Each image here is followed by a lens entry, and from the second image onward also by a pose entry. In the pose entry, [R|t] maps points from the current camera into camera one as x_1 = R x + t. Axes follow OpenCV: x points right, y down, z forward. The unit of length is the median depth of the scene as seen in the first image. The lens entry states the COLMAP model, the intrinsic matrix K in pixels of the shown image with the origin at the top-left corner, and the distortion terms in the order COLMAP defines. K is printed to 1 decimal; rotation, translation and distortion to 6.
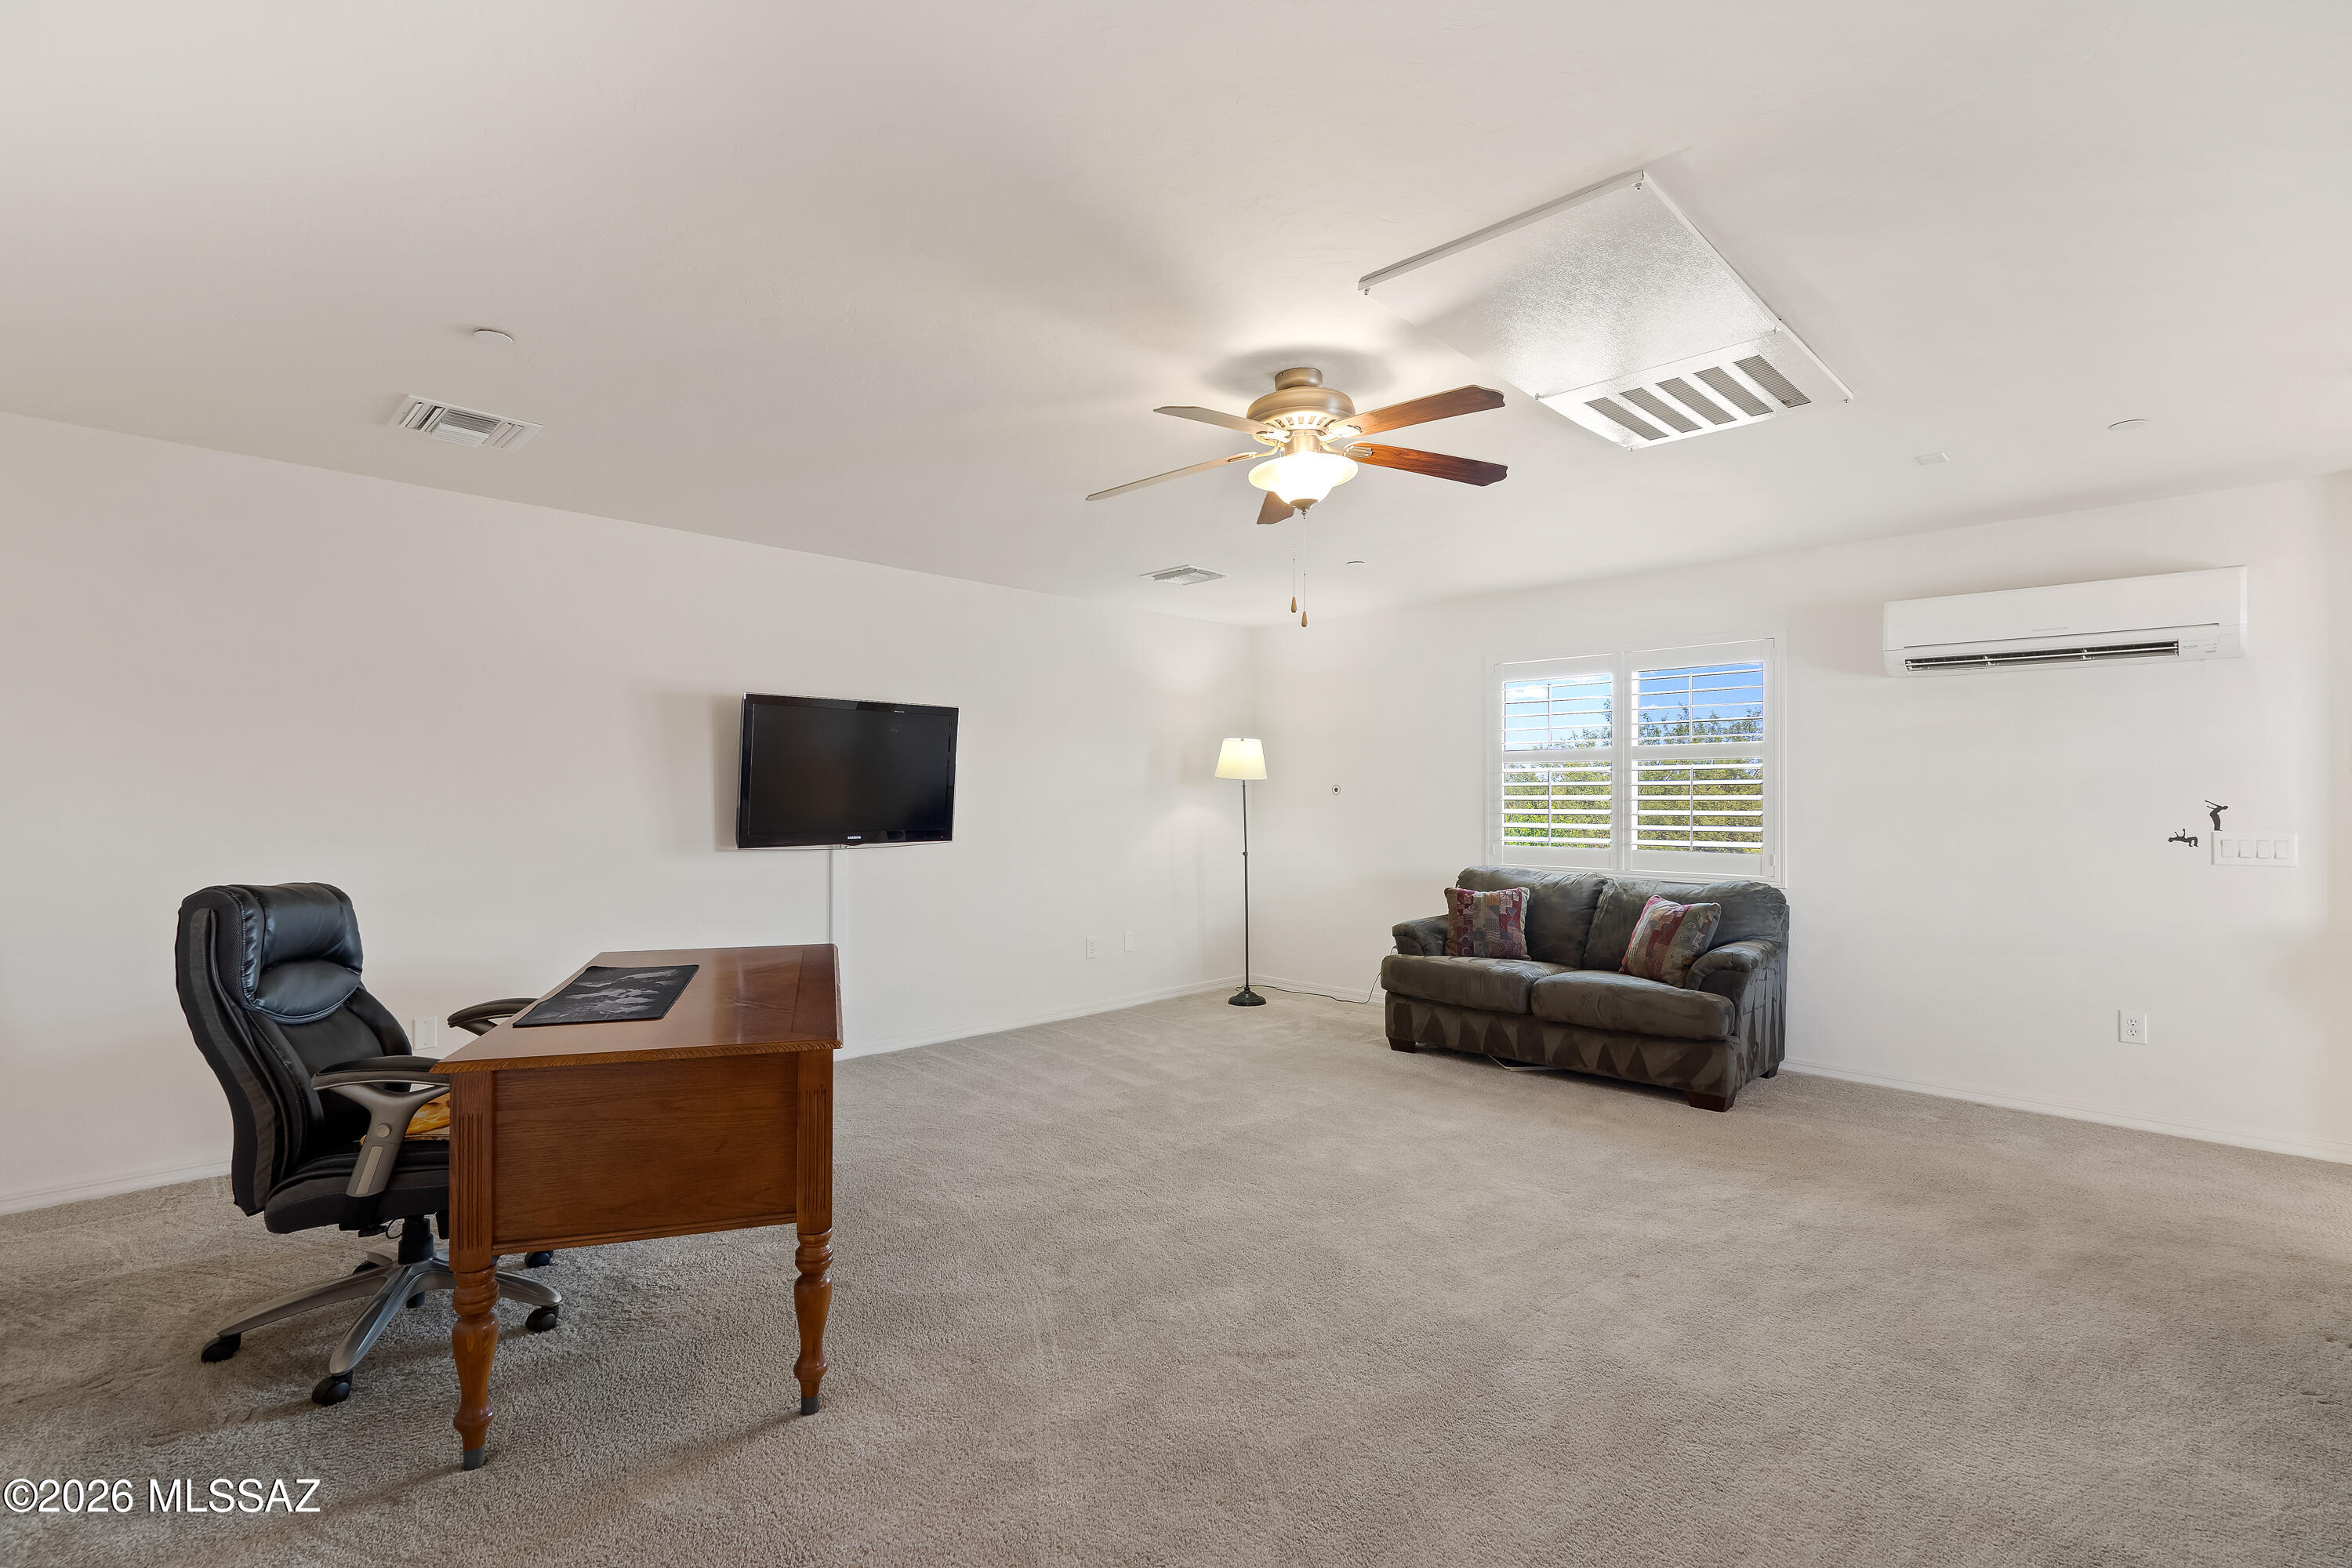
lens RADIAL K [[1084.9, 0, 1171.6], [0, 1084.9, 798.2], [0, 0, 1]] dist [-0.000097, -0.000010]
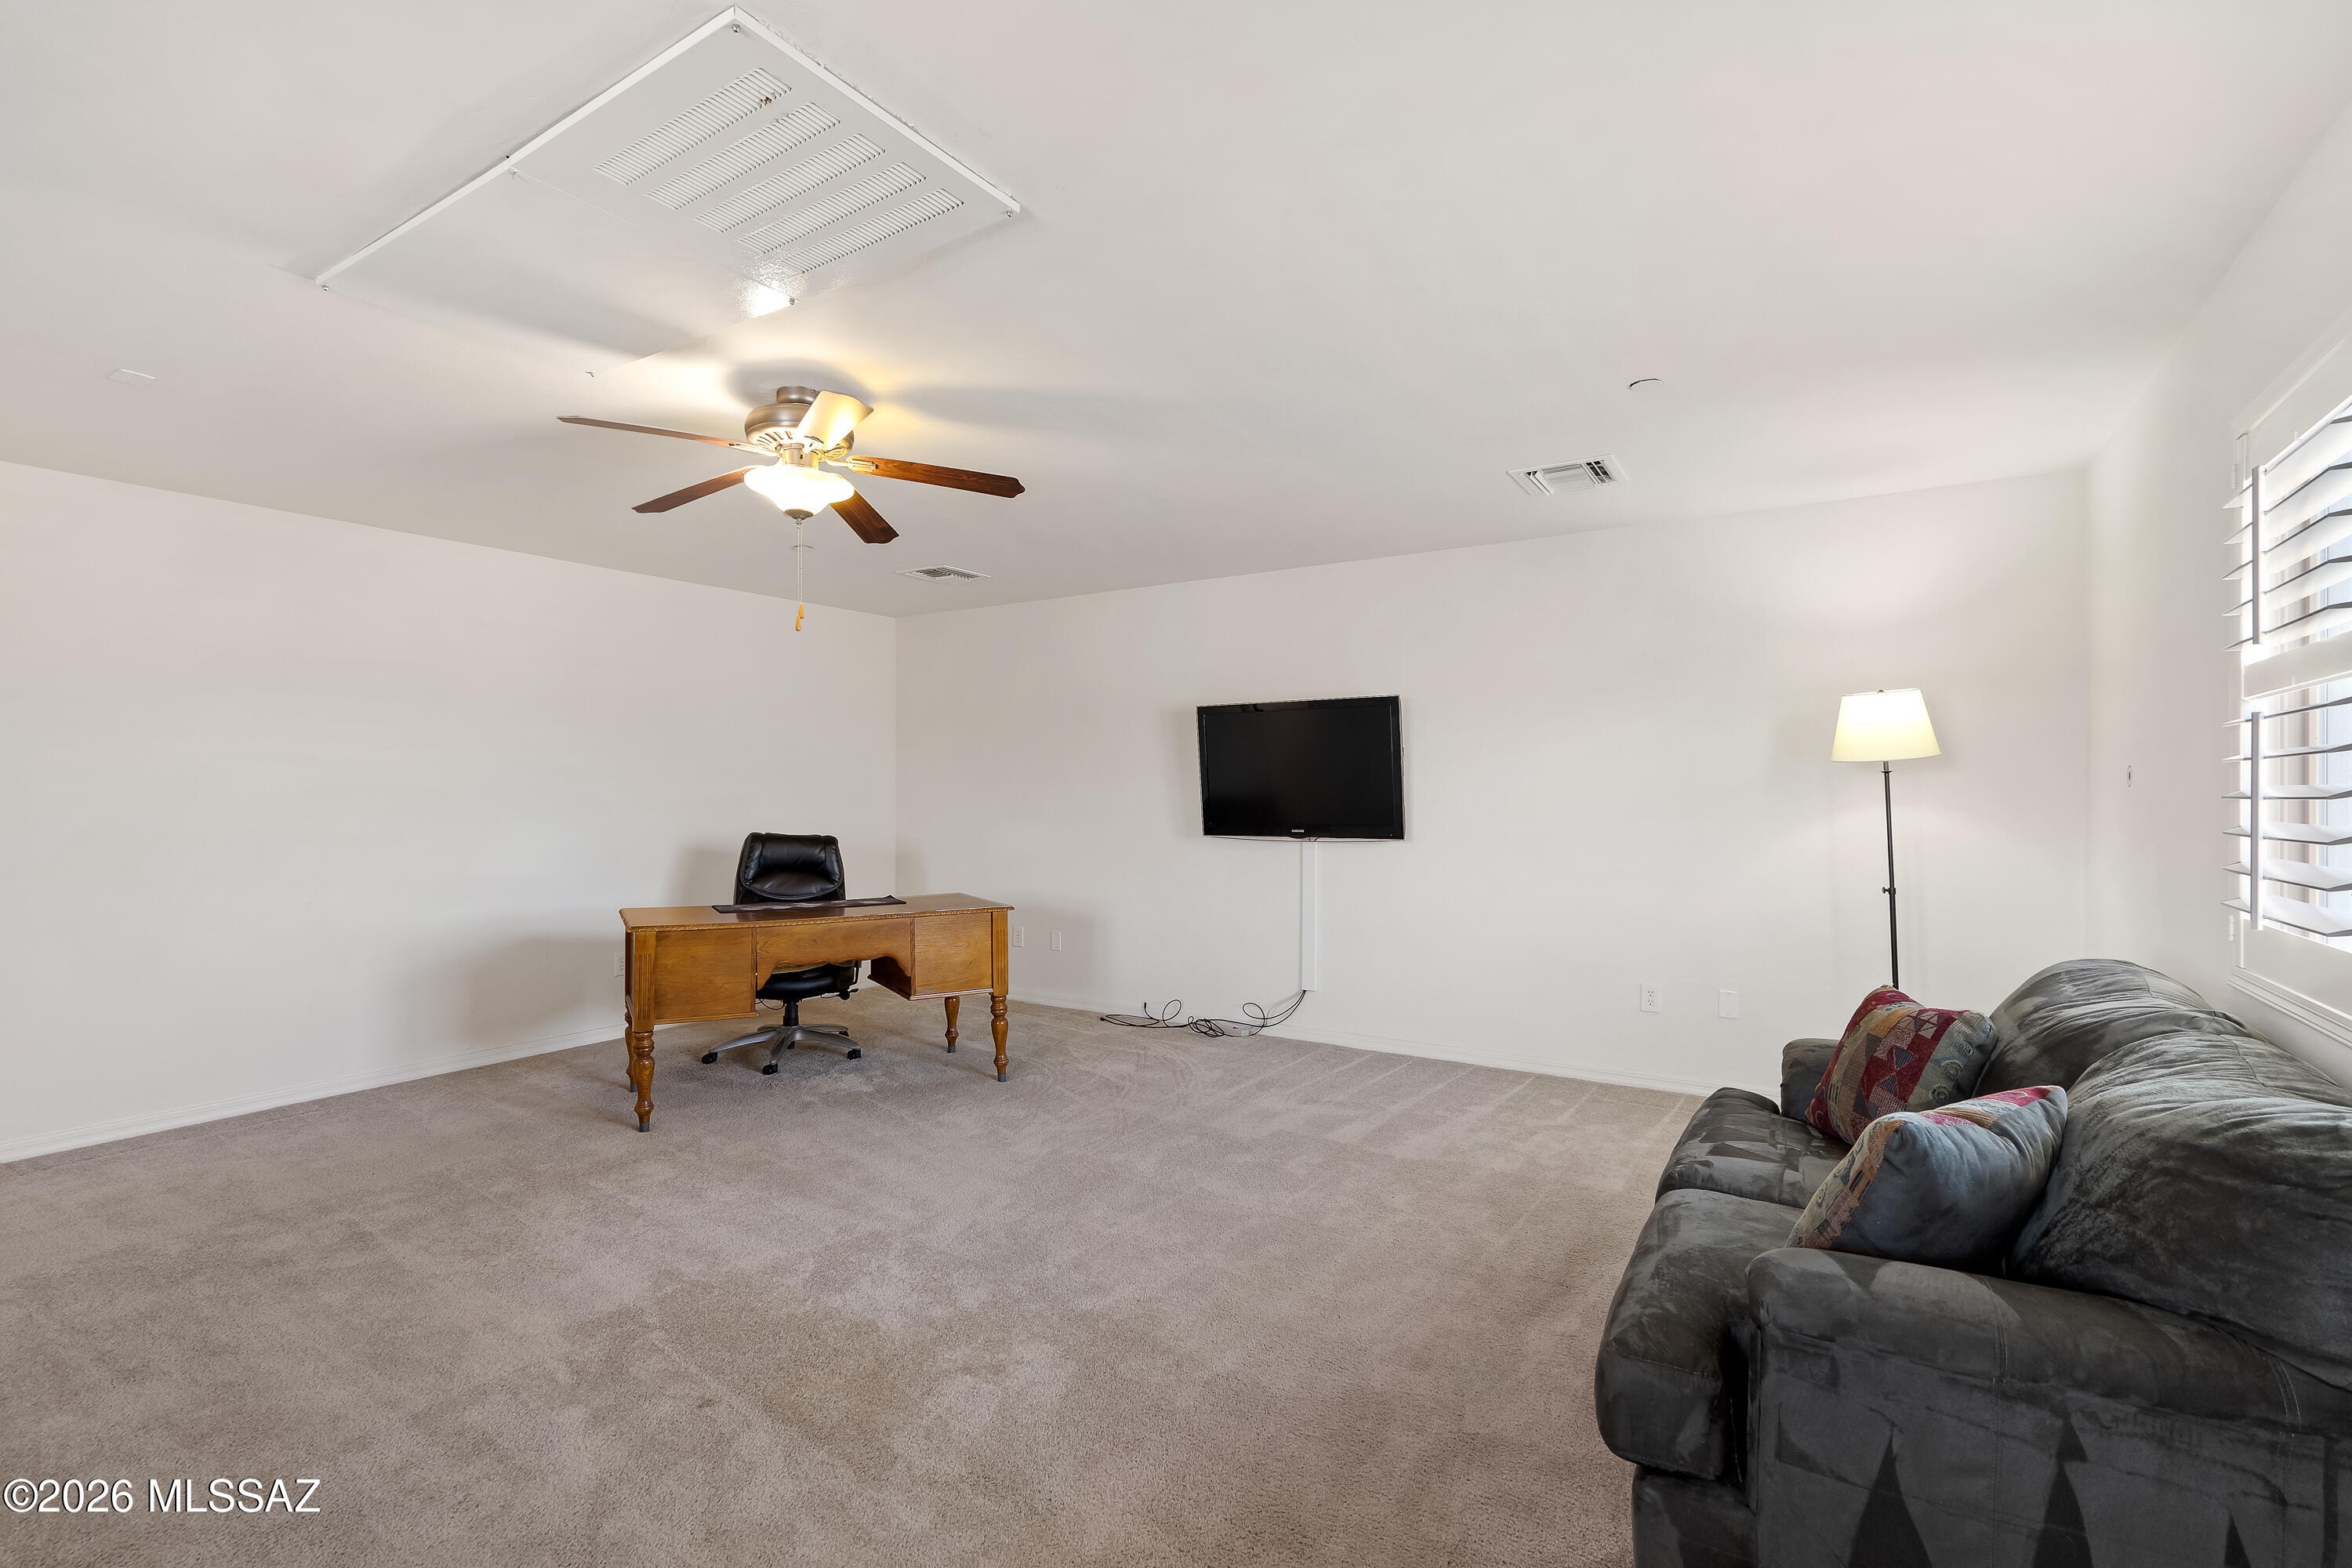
lens RADIAL K [[1084.9, 0, 1171.6], [0, 1084.9, 798.2], [0, 0, 1]] dist [-0.000097, -0.000010]
pose [[0.211389, 0.004851, -0.977390, 0.767211], [-0.001114, 0.999988, 0.004722, -0.000339], [0.977401, 0.000091, 0.211392, 0.707603]]
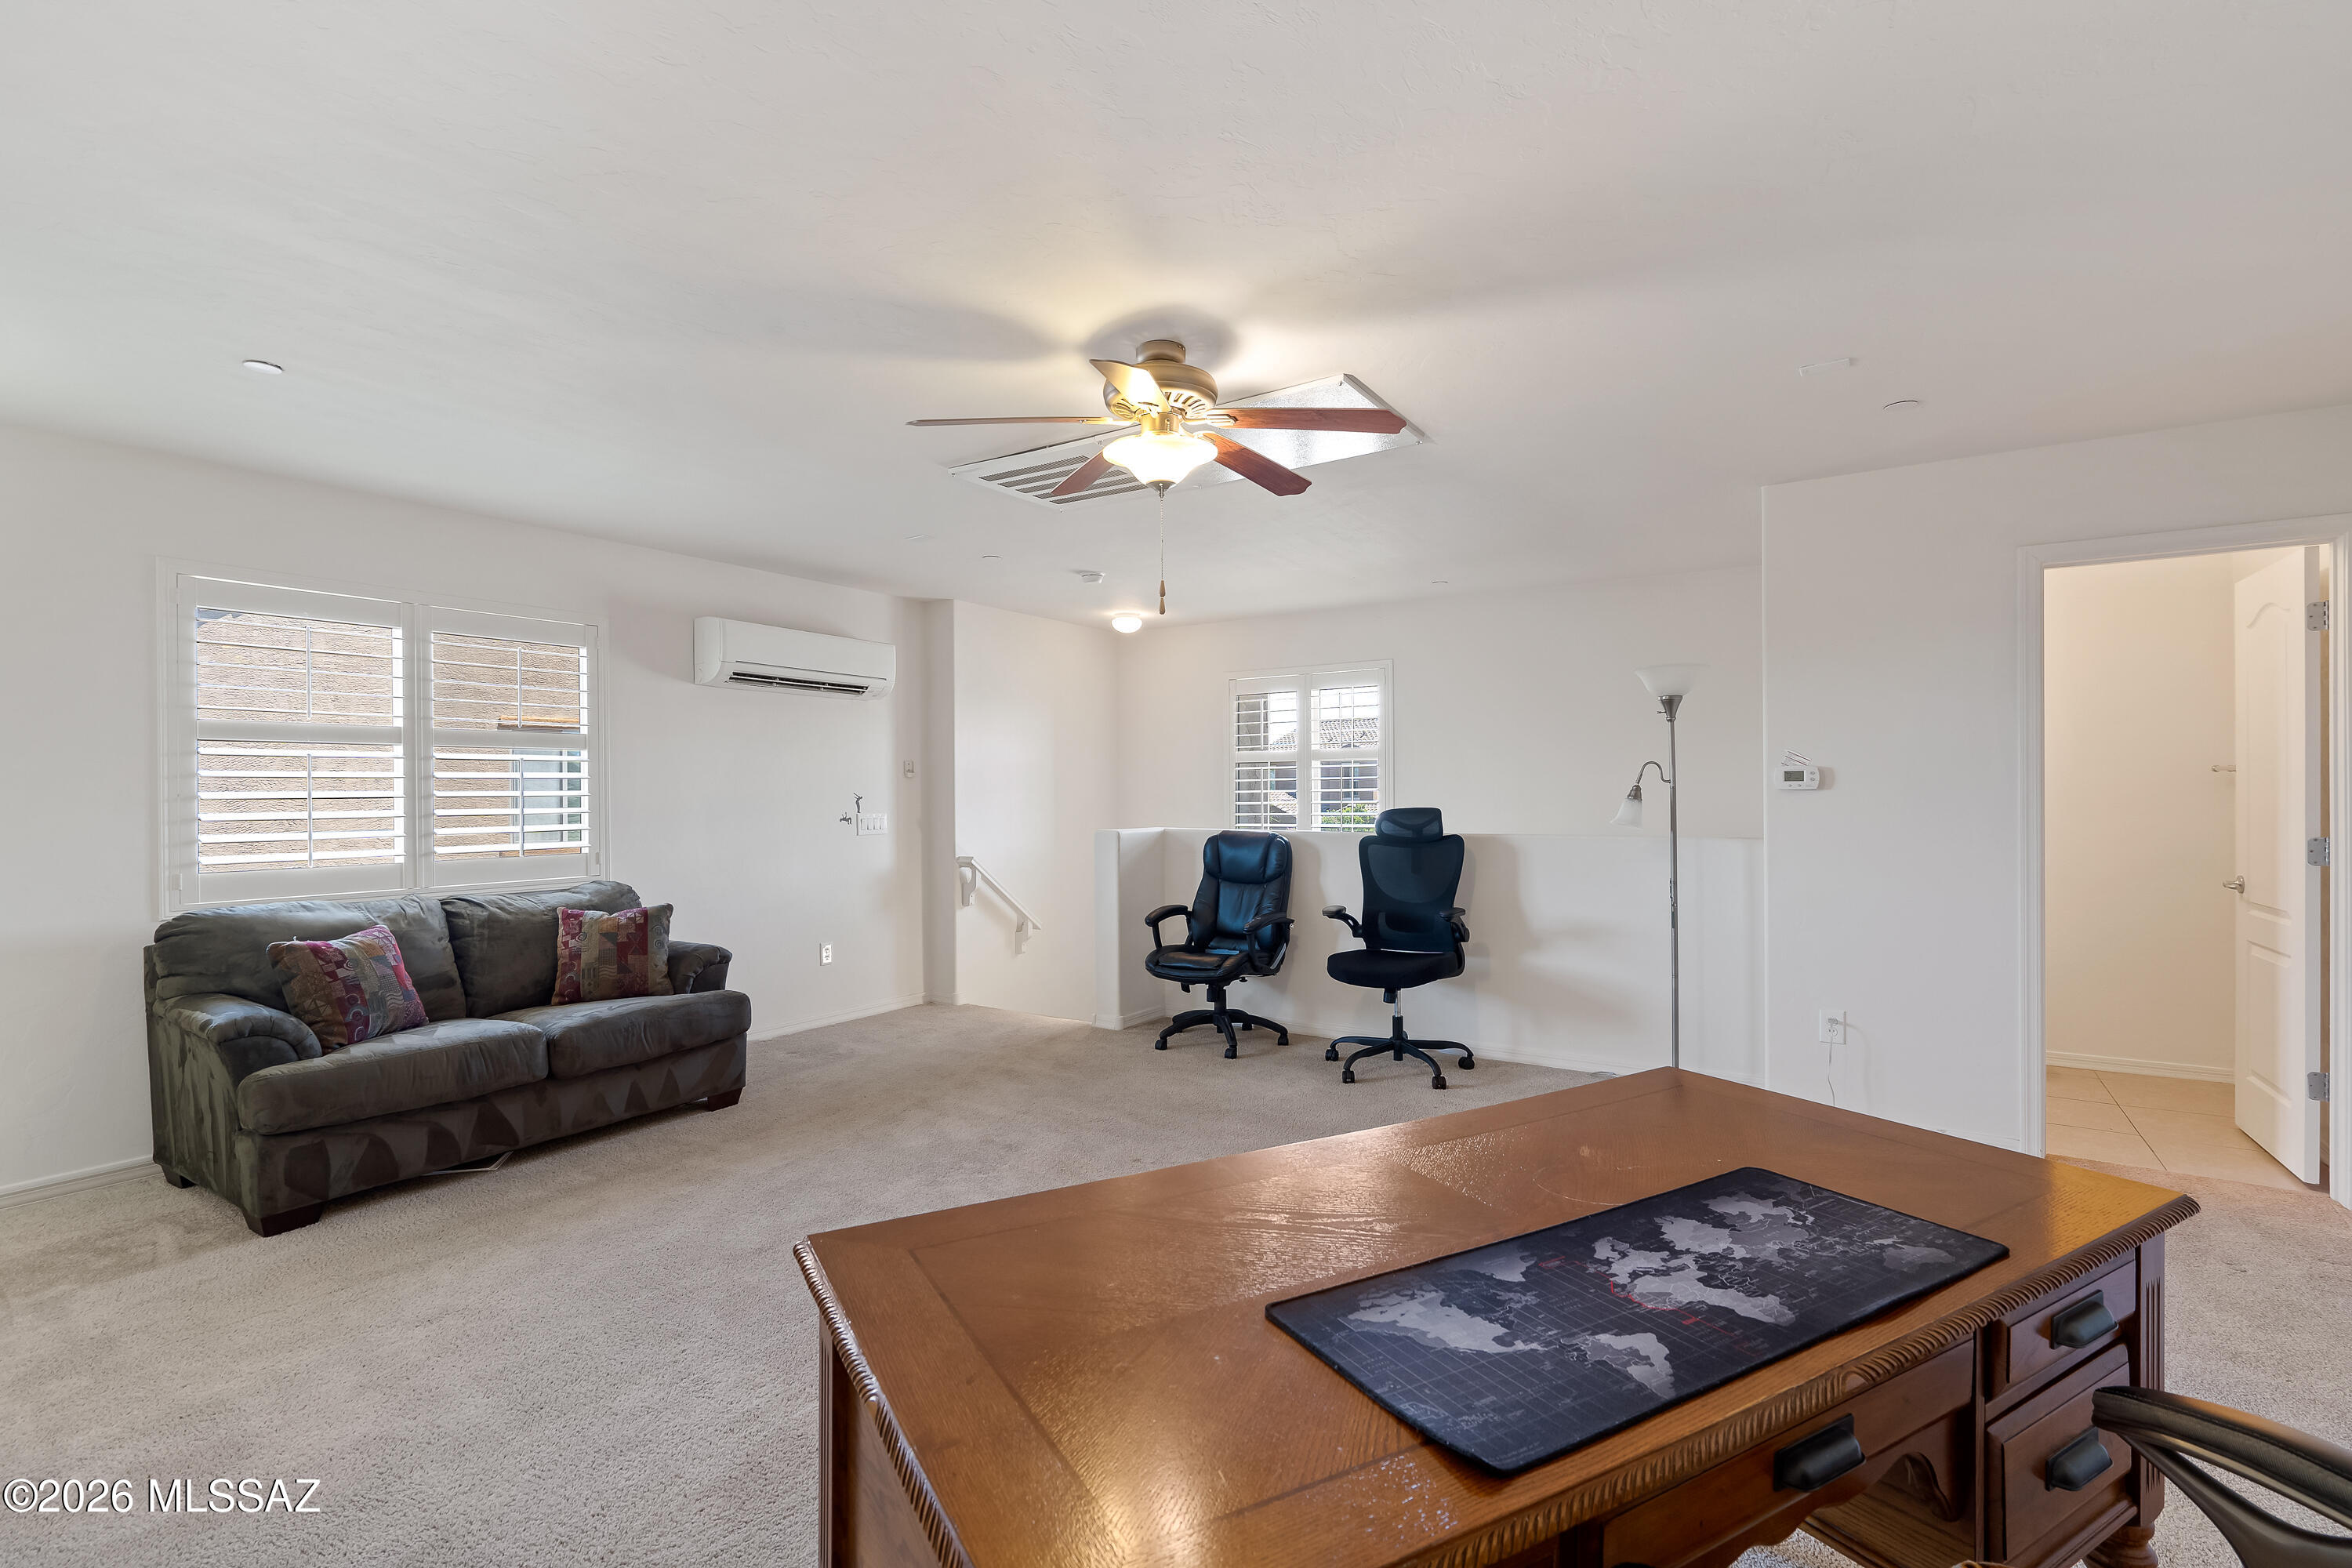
lens RADIAL K [[1078.5, 0, 1176.0], [0, 1078.5, 784.0], [0, 0, 1]] dist [0.001530, 0.000358]
pose [[-0.194782, 0.006845, 0.980823, -0.514593], [0.009534, 0.999942, -0.005085, 0.001201], [-0.980800, 0.008361, -0.194836, 0.735819]]
